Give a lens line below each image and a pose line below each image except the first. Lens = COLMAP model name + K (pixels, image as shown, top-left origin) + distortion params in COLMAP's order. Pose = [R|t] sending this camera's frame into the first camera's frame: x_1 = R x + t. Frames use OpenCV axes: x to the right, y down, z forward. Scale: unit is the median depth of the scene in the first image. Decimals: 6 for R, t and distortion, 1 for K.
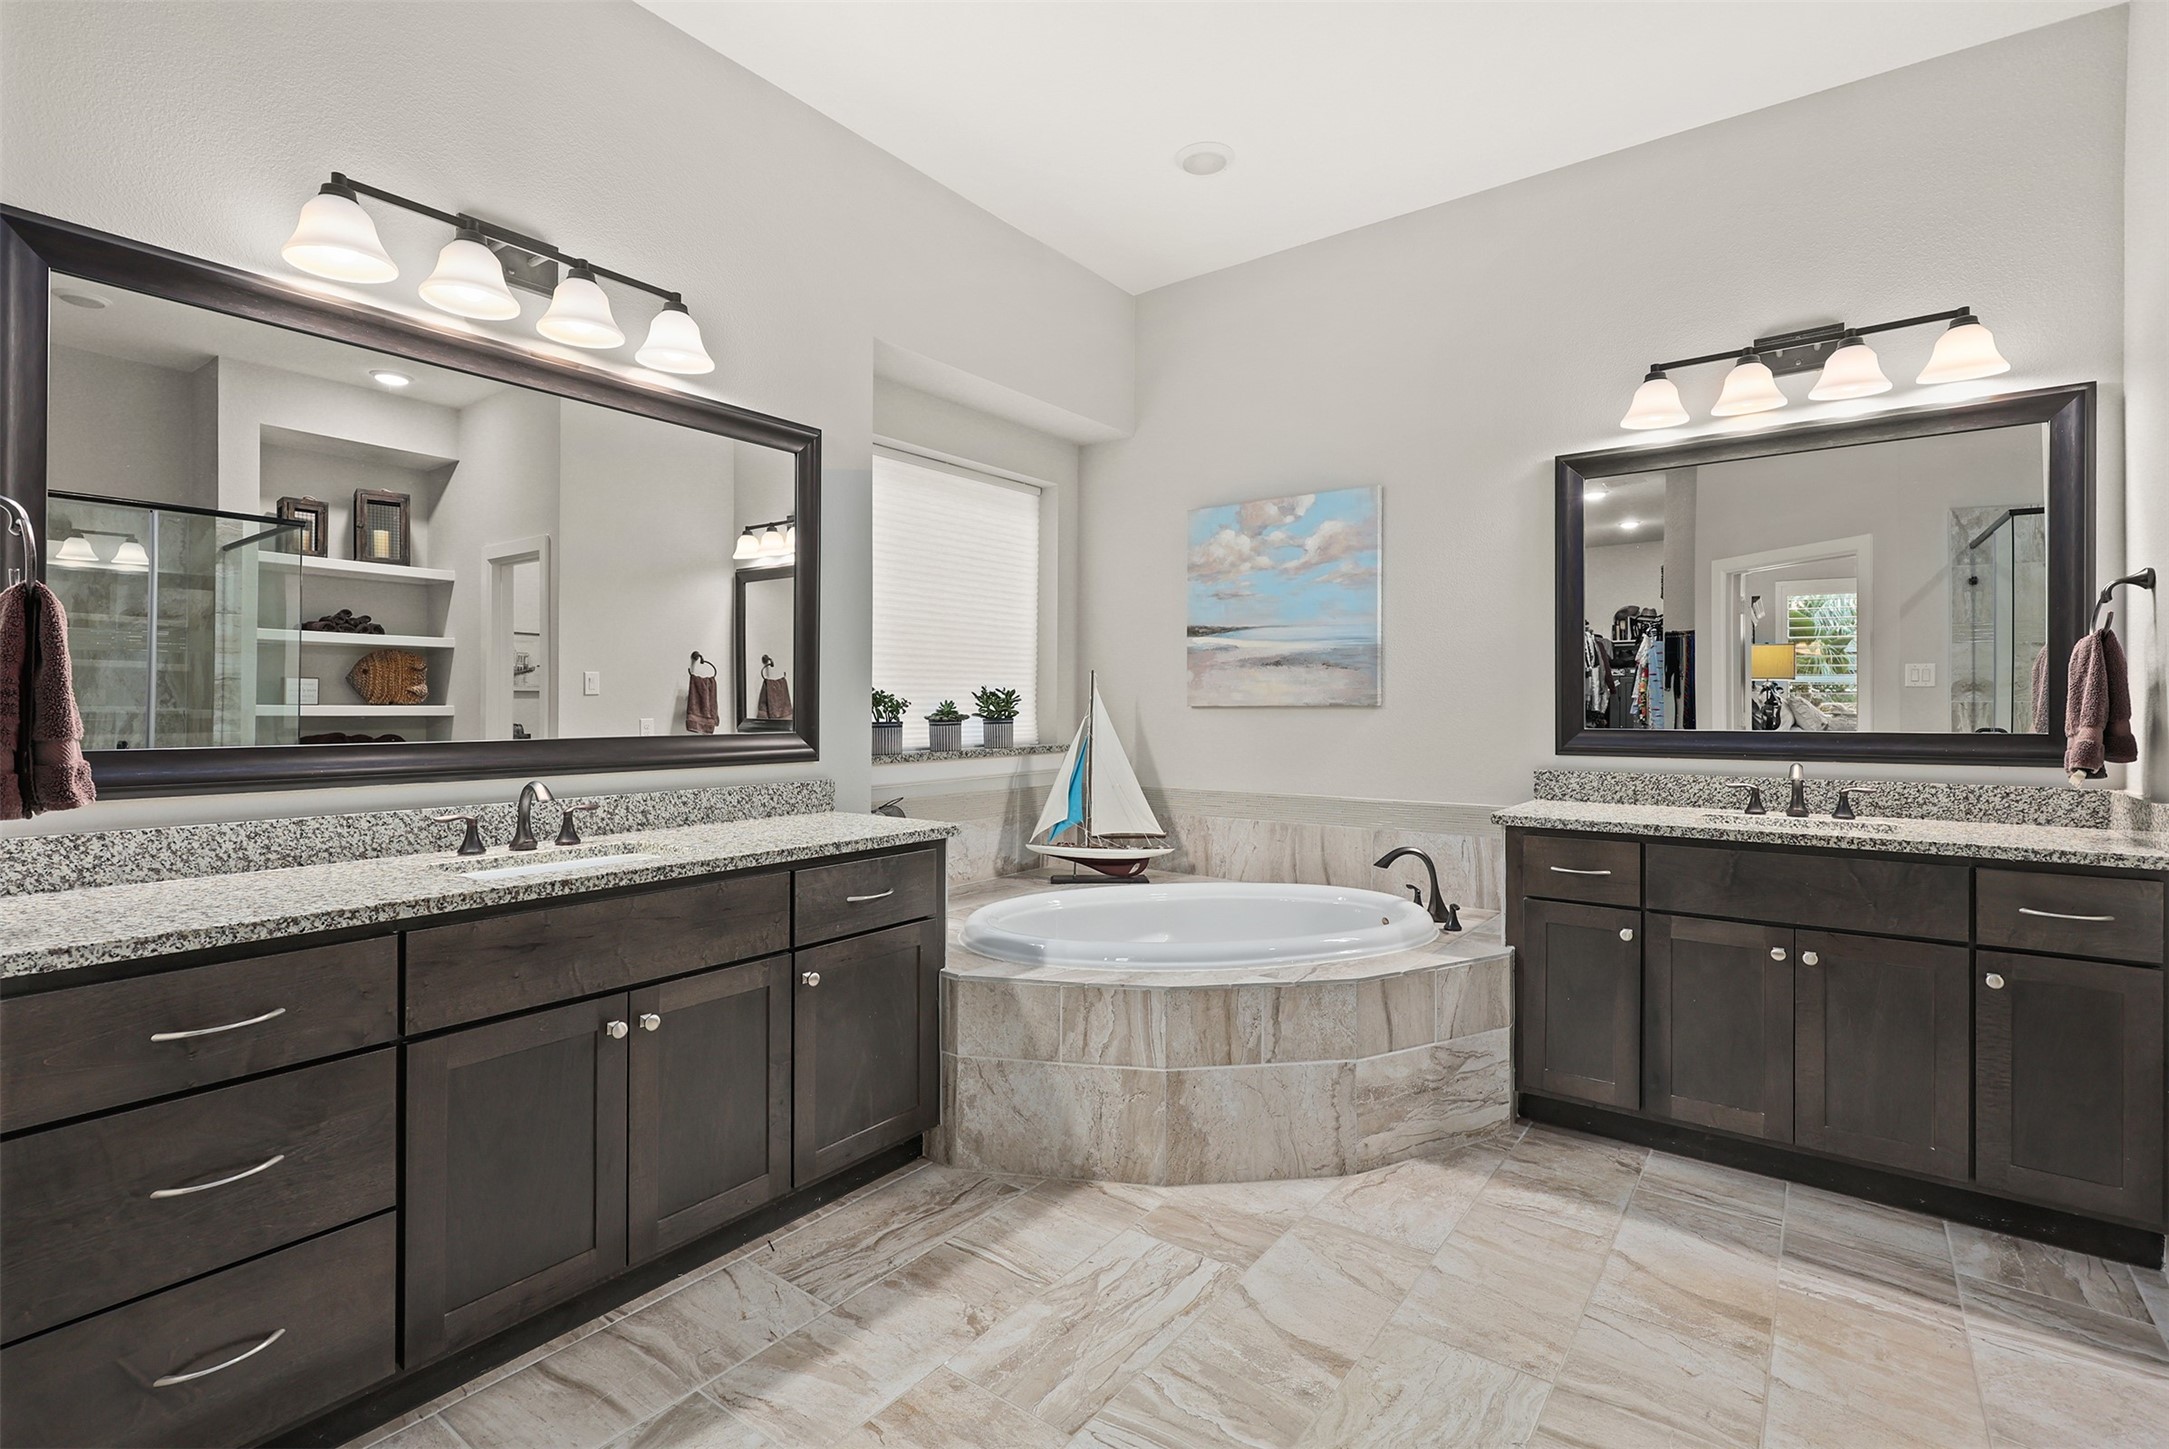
lens RADIAL K [[971.0, 0, 1084.5], [0, 971.0, 724.5], [0, 0, 1]] dist [0.000340, 0.000934]
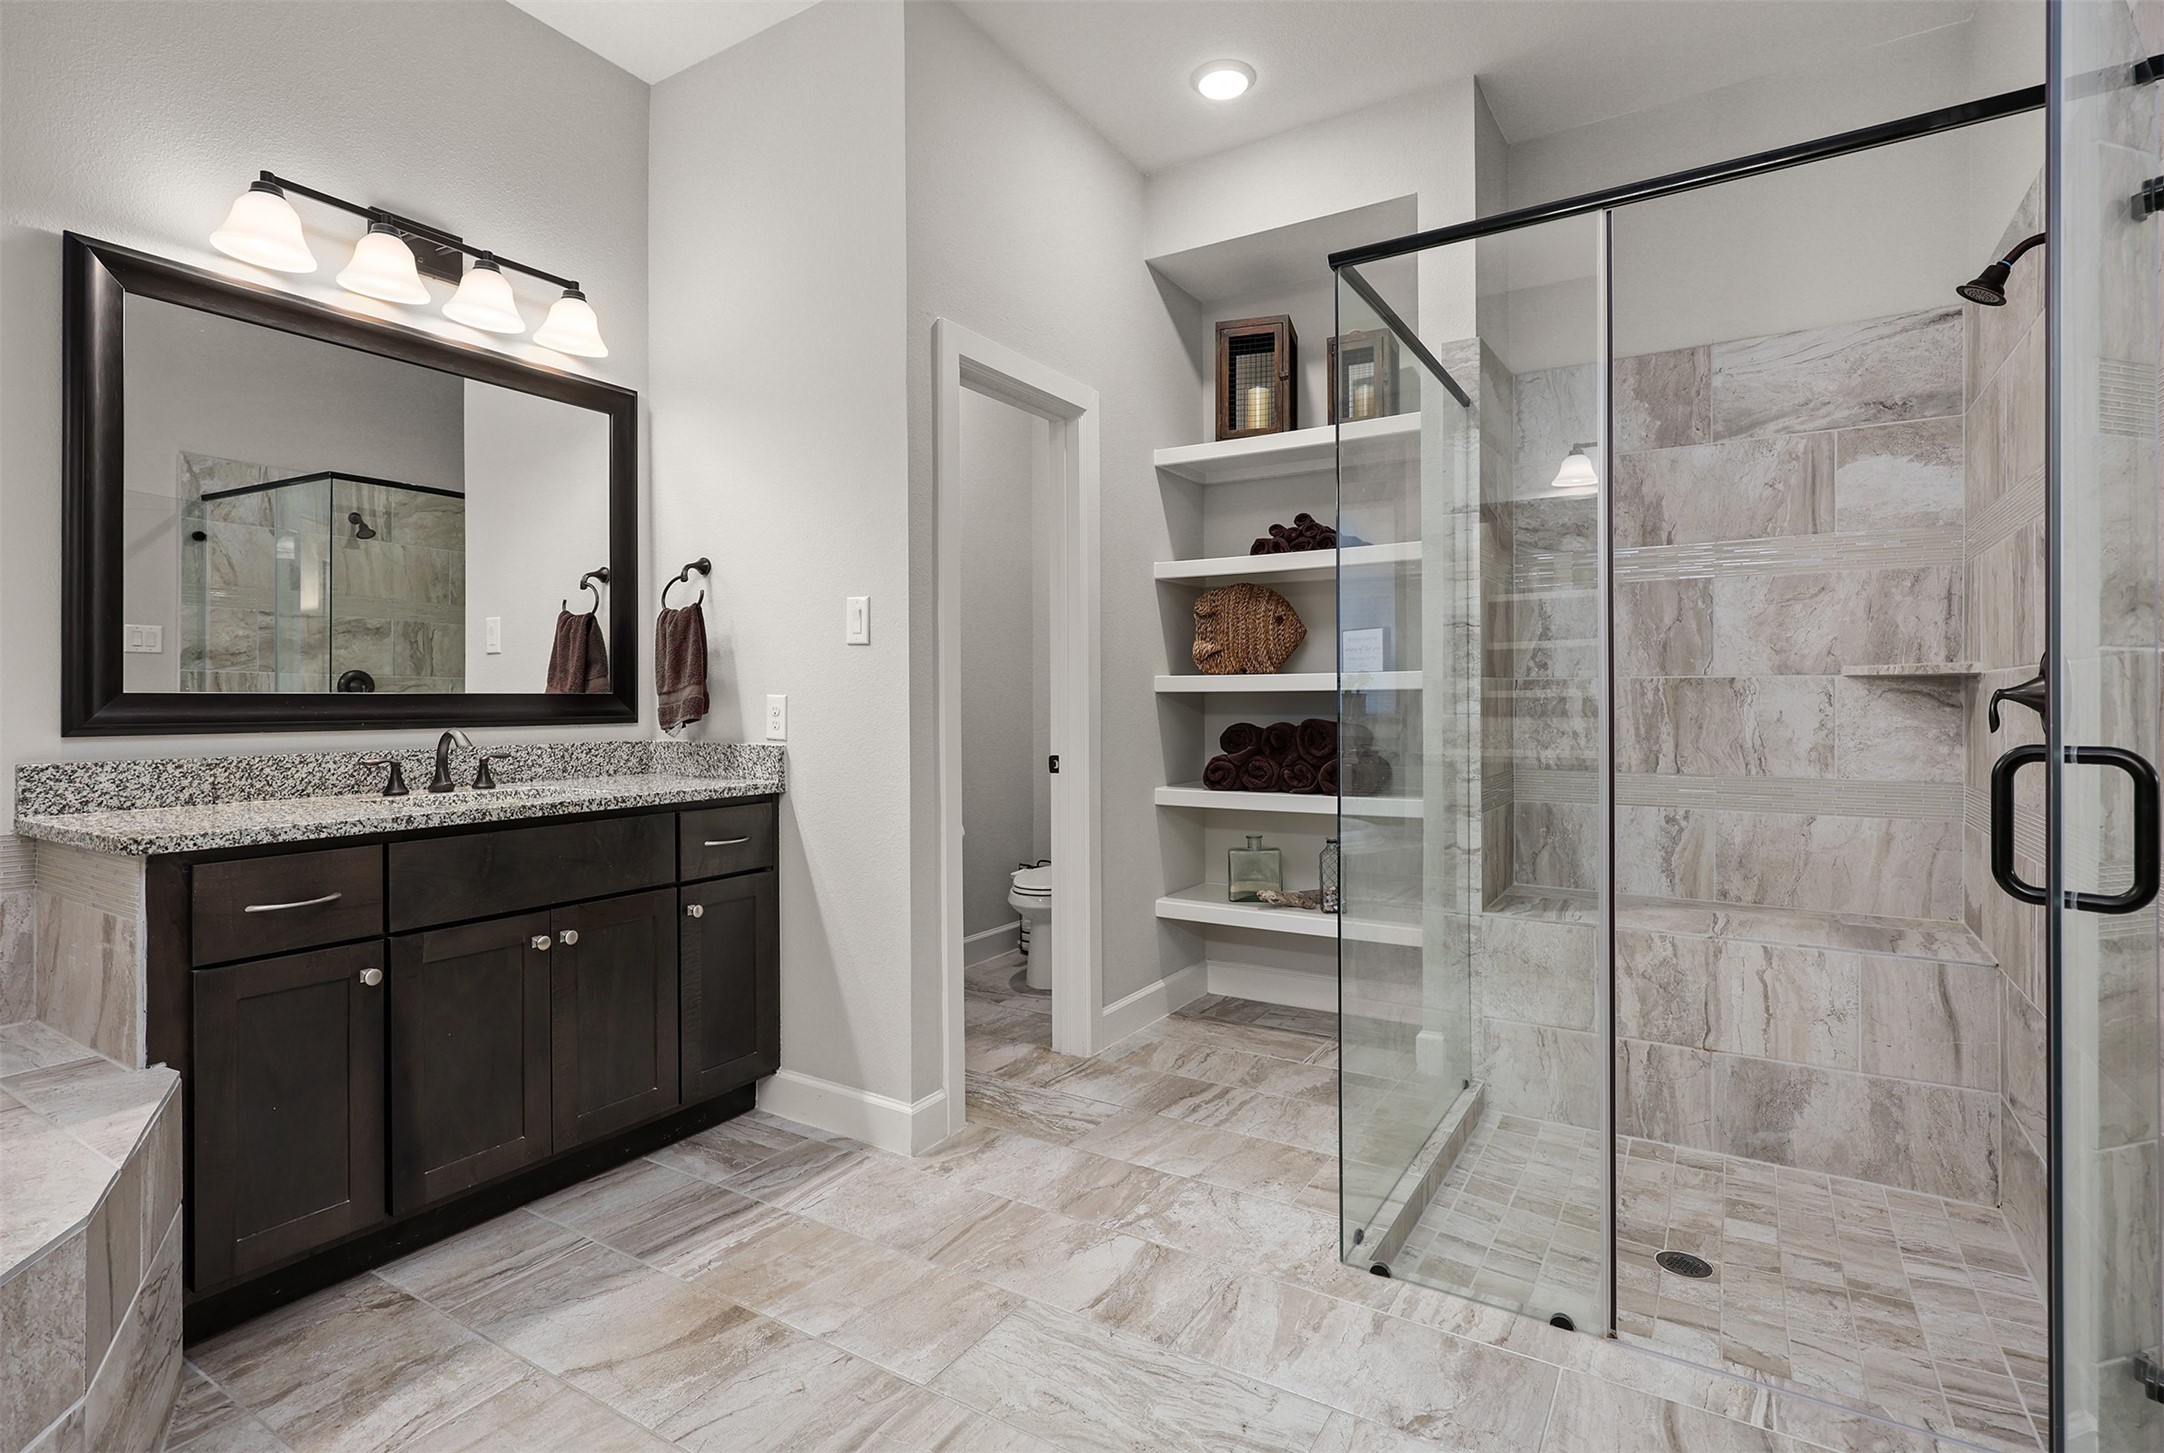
lens RADIAL K [[1050.5, 0, 1088.9], [0, 1050.5, 702.1], [0, 0, 1]] dist [0.002171, -0.000951]
pose [[-0.101889, -0.003098, 0.994791, -0.308239], [0.015922, 0.999862, 0.004745, 0.026760], [-0.994668, 0.016323, -0.101826, 0.689398]]
